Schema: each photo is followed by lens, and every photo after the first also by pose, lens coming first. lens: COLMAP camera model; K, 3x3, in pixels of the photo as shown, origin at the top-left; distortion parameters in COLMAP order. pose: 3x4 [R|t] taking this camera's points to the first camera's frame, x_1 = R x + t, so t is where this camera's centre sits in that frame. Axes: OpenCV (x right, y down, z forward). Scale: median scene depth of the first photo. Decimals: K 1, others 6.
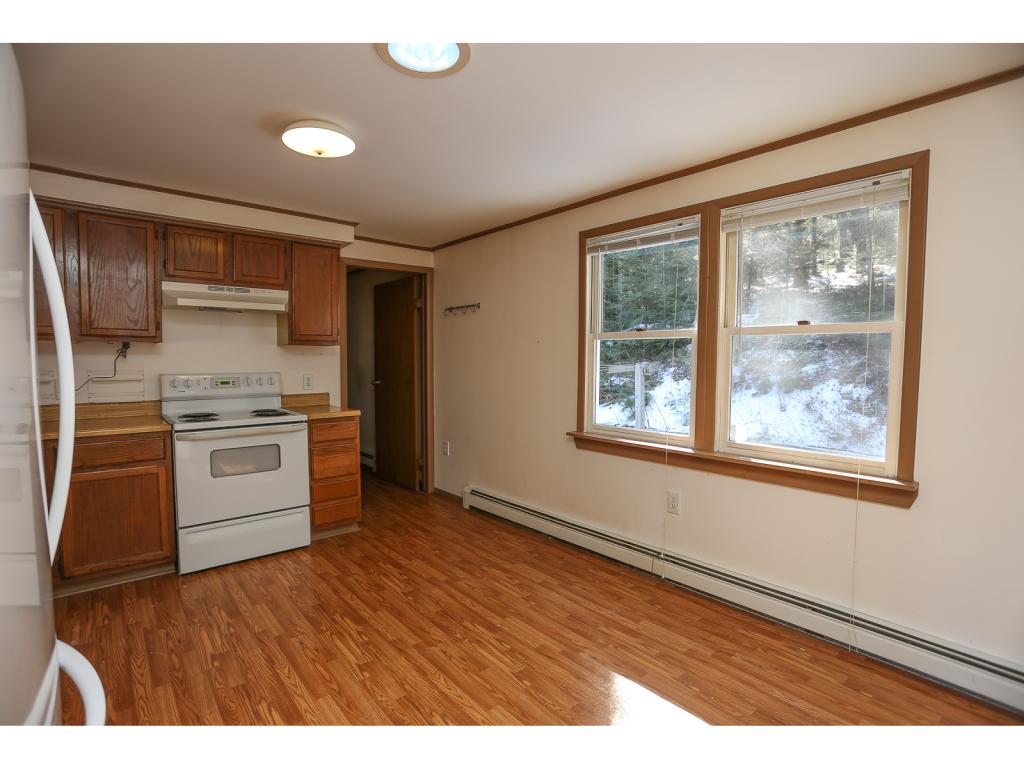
lens RADIAL K [[528.6, 0, 526.8], [0, 528.6, 385.4], [0, 0, 1]] dist [-0.066801, 0.025040]
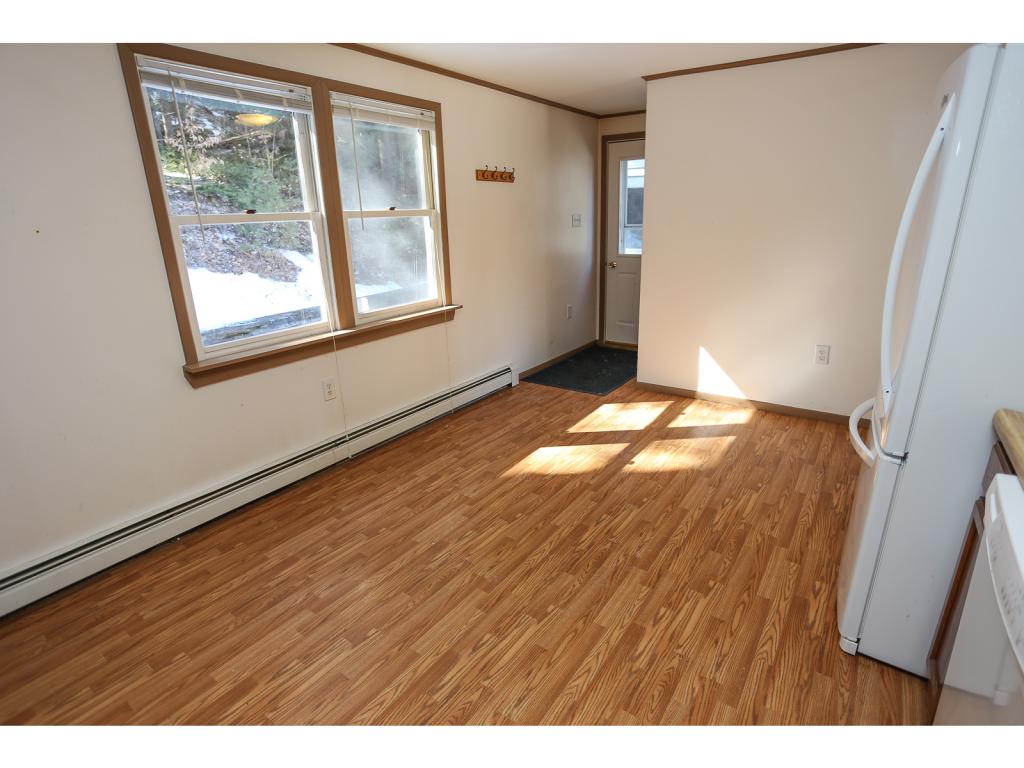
lens RADIAL K [[528.6, 0, 526.8], [0, 528.6, 385.4], [0, 0, 1]] dist [-0.066801, 0.025040]
pose [[-0.273709, -0.287662, 0.917788, -0.810414], [0.077156, 0.944585, 0.319071, -0.083026], [-0.958713, 0.158146, -0.236346, 0.939999]]
